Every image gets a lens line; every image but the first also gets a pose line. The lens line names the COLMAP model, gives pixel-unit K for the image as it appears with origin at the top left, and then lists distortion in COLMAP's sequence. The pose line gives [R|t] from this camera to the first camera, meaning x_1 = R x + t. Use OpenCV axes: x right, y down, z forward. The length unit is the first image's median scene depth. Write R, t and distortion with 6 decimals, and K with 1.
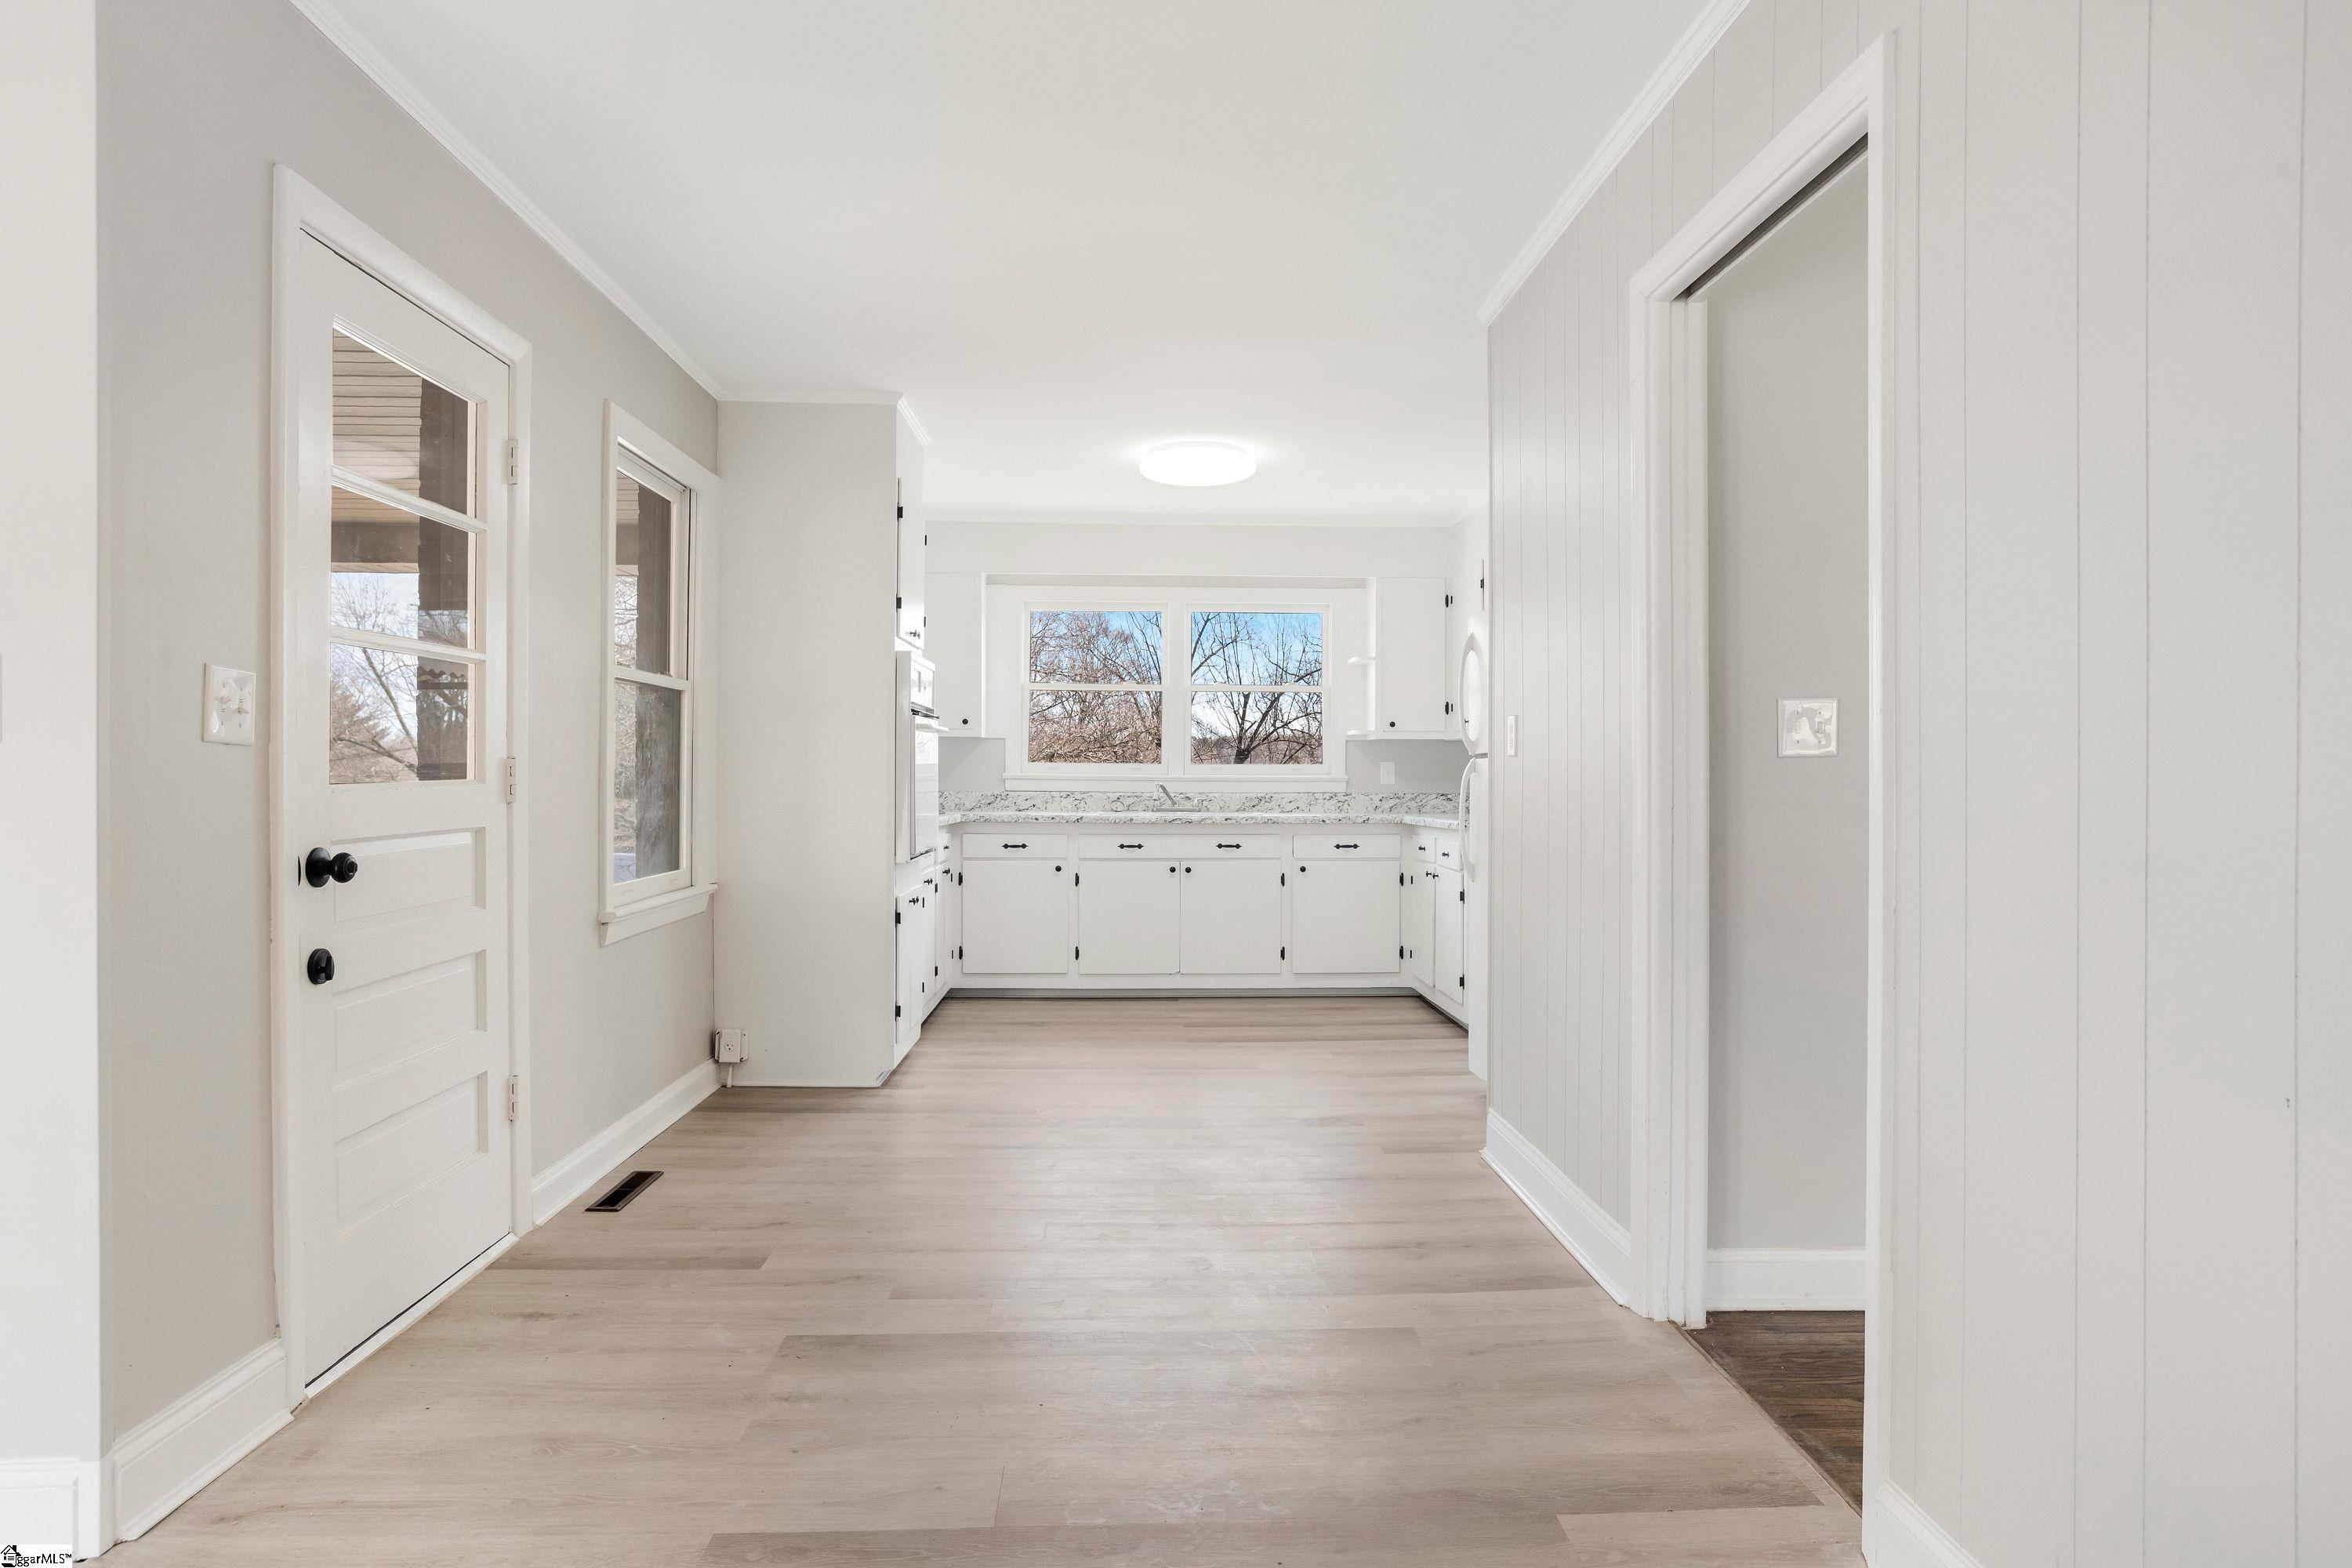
lens RADIAL K [[1378.8, 0, 1169.4], [0, 1378.8, 788.7], [0, 0, 1]] dist [-0.040570, 0.039995]
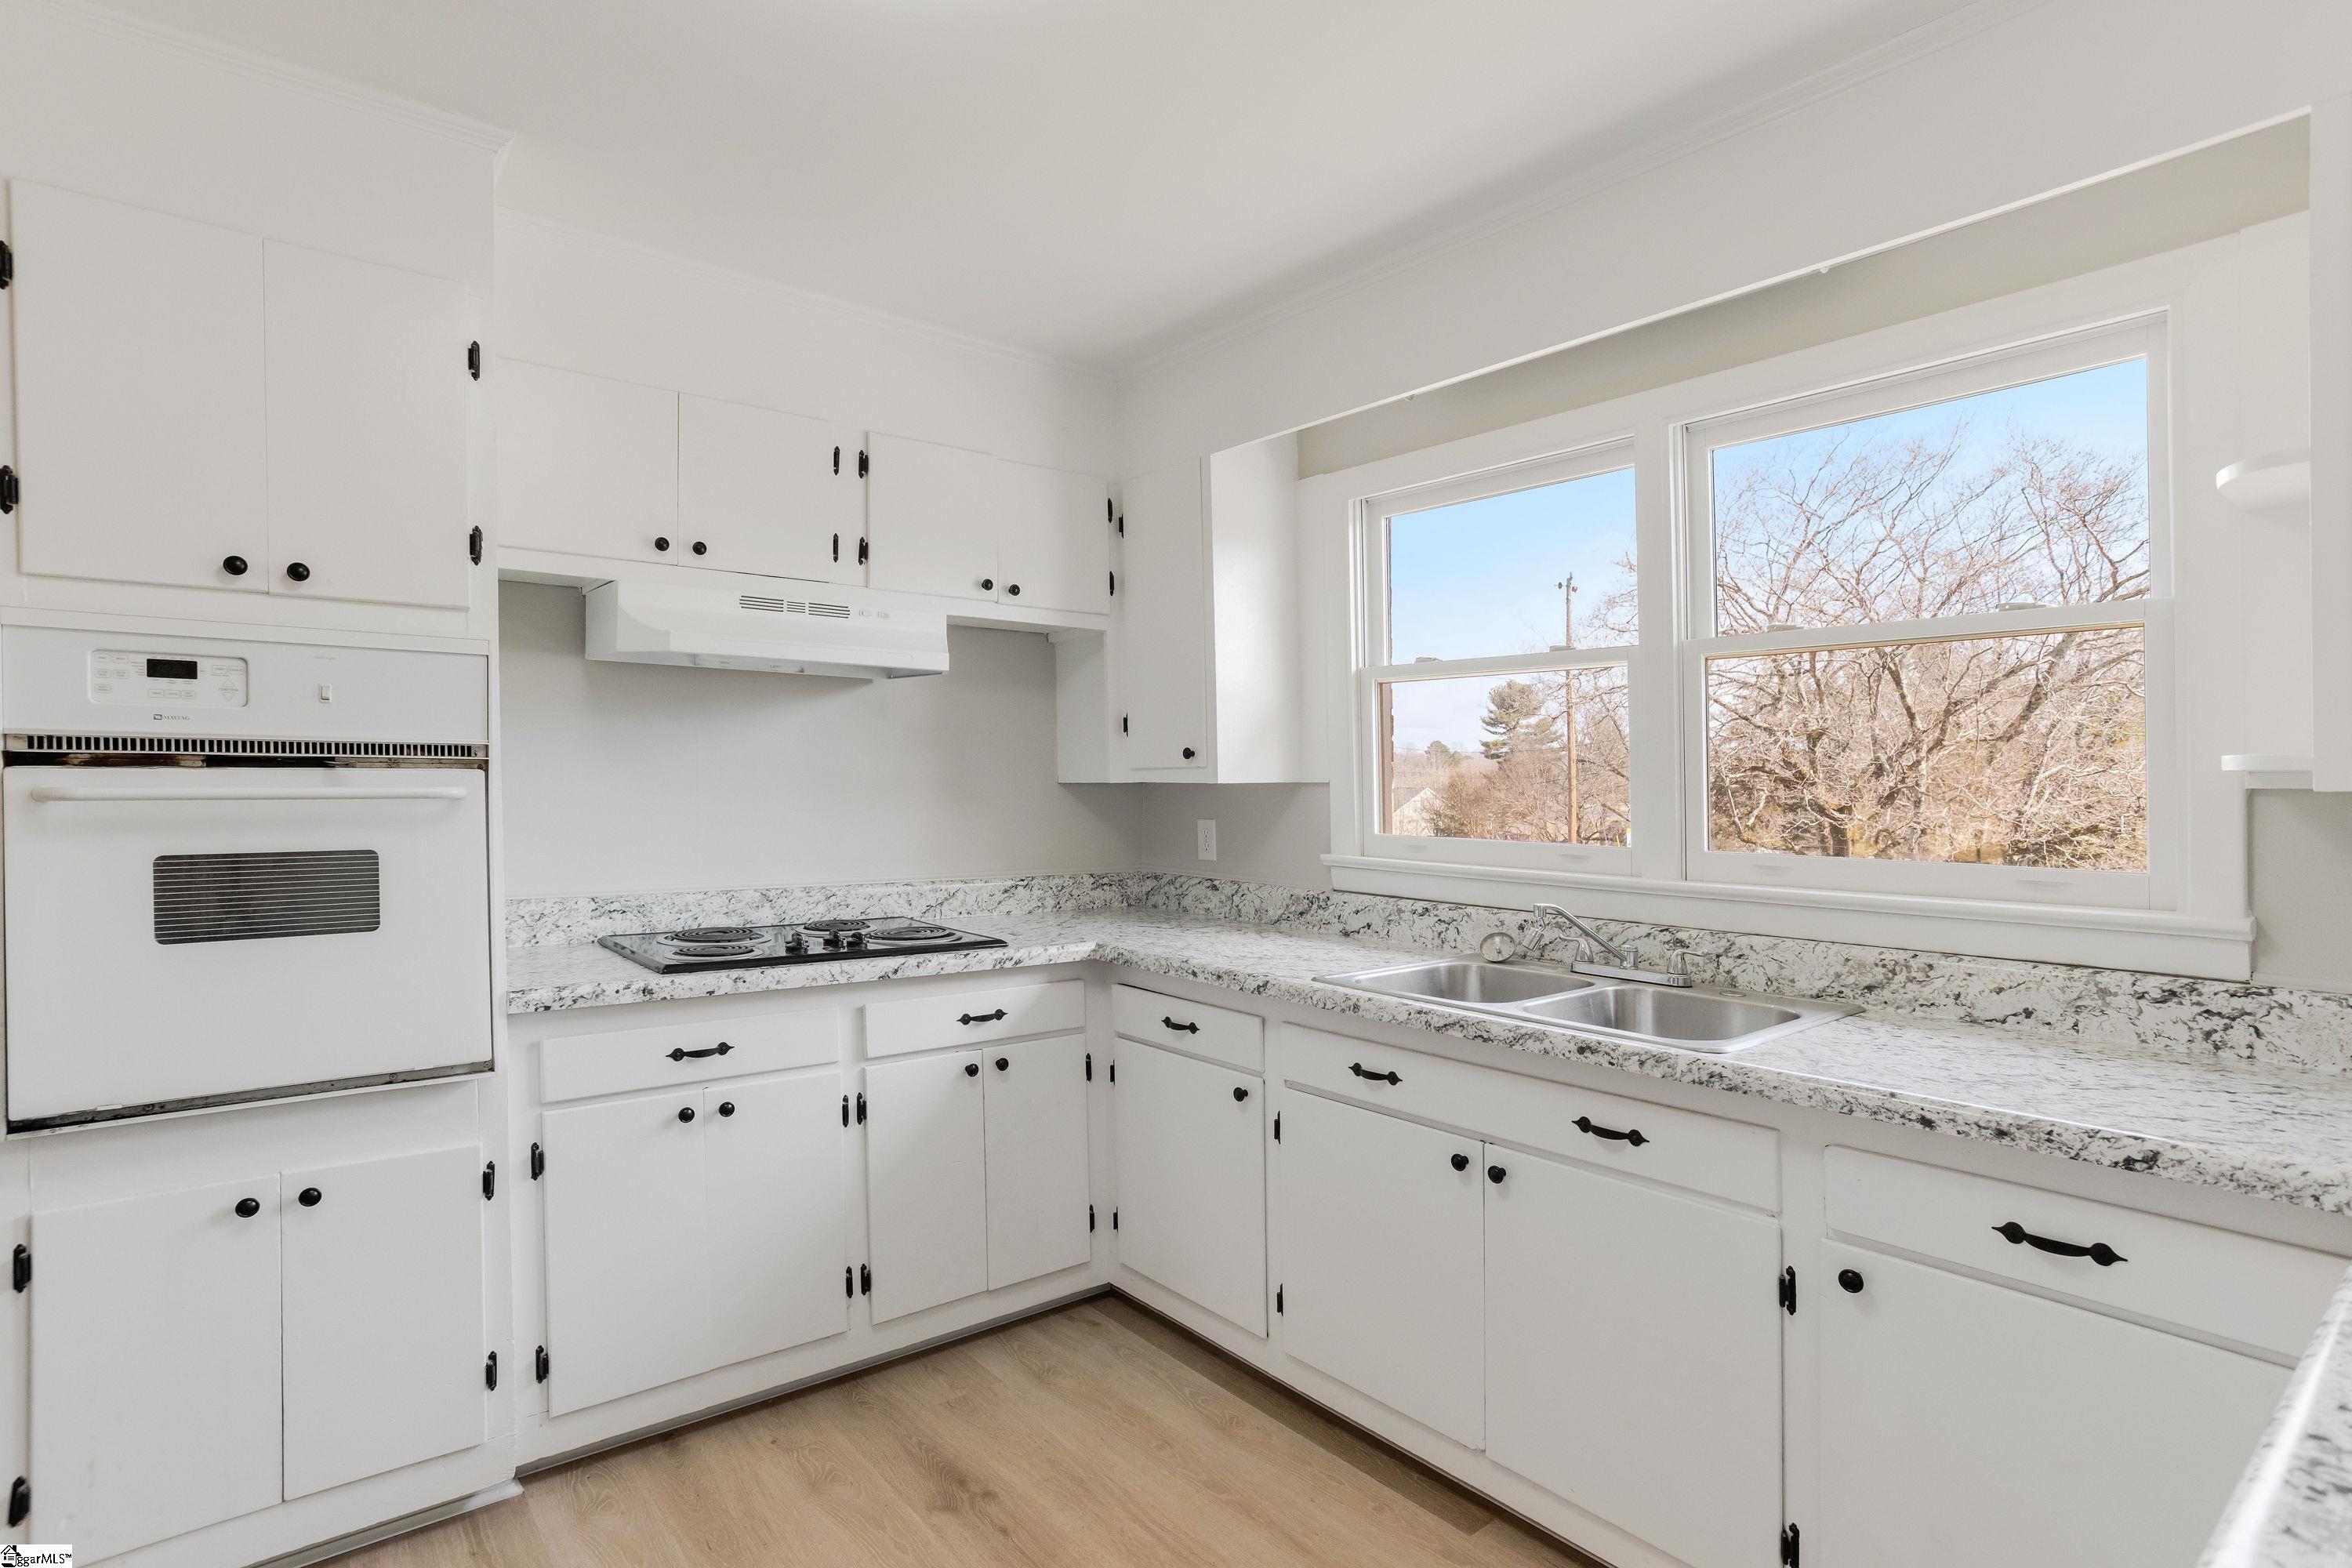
lens RADIAL K [[1160.2, 0, 1171.8], [0, 1160.2, 732.5], [0, 0, 1]] dist [-0.022038, 0.001410]
pose [[0.596221, -0.035101, -0.802052, 0.352849], [-0.010857, 0.998600, -0.051774, -0.062647], [0.802747, 0.039577, 0.595005, 1.322888]]
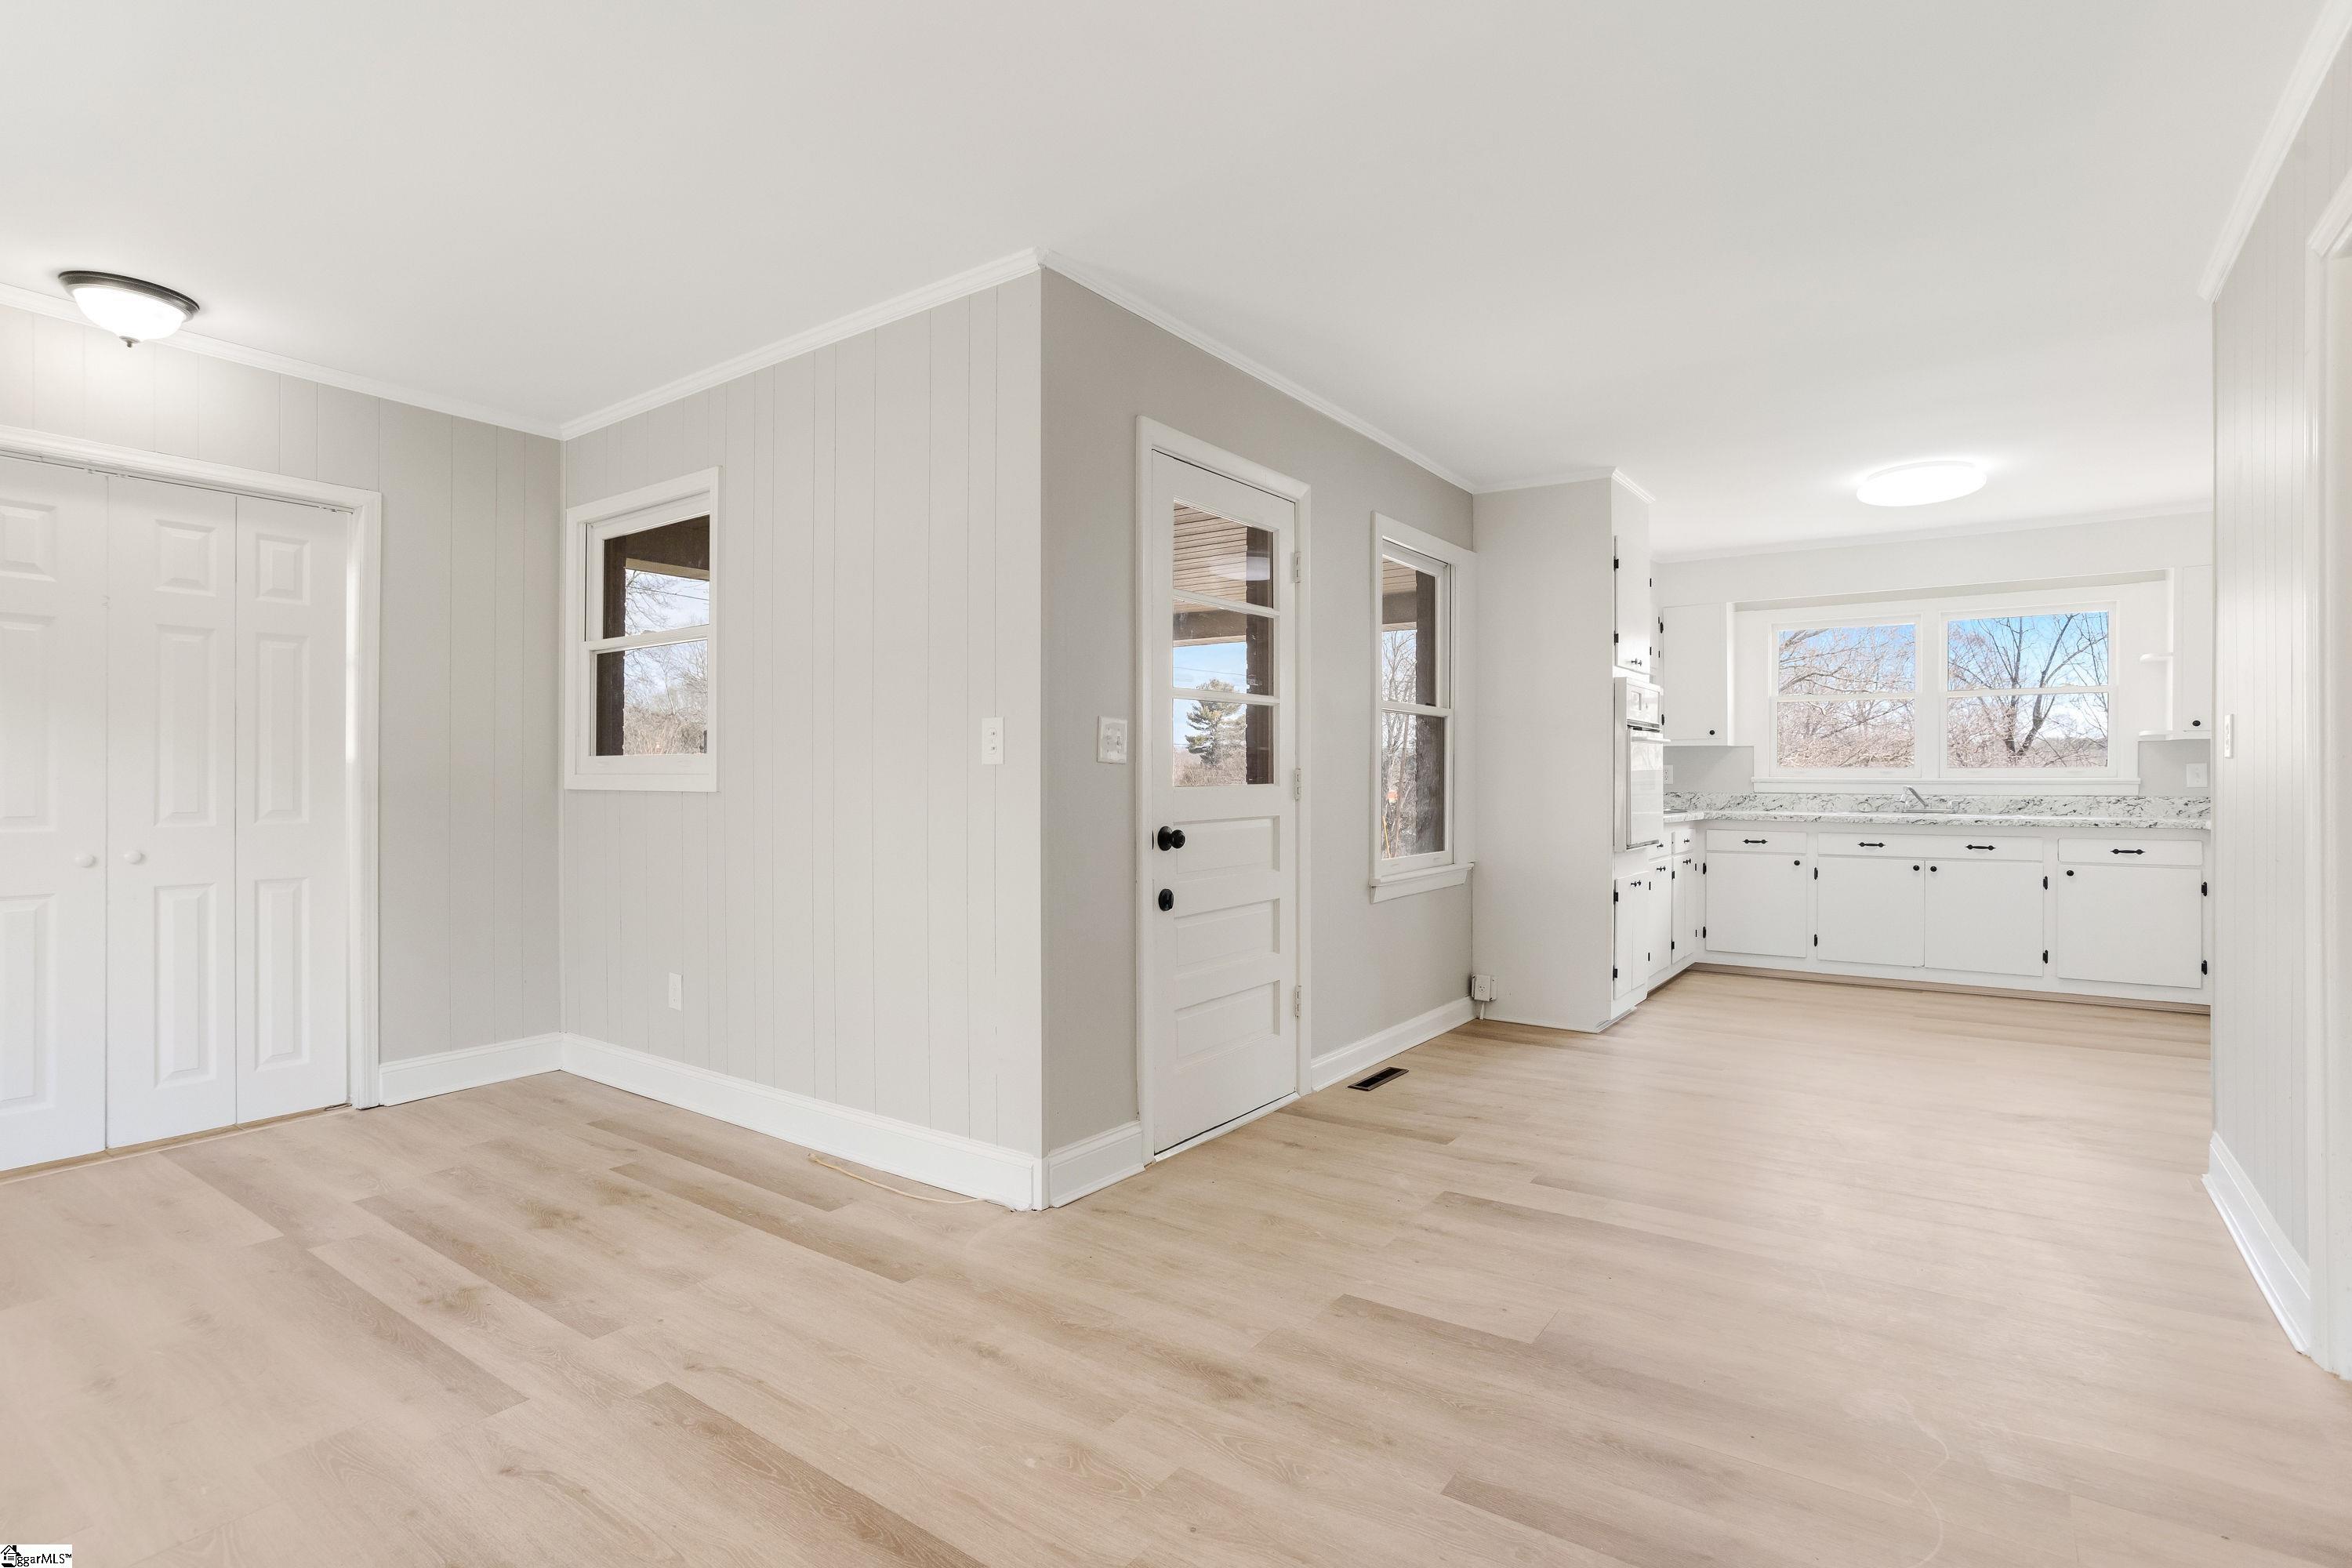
lens RADIAL K [[1146.3, 0, 1173.5], [0, 1146.3, 787.6], [0, 0, 1]] dist [-0.066383, 0.034114]
pose [[0.790078, 0.001123, -0.613005, 0.137099], [-0.002369, 0.999996, -0.001222, -0.000665], [0.613002, 0.002417, 0.790078, -0.042725]]
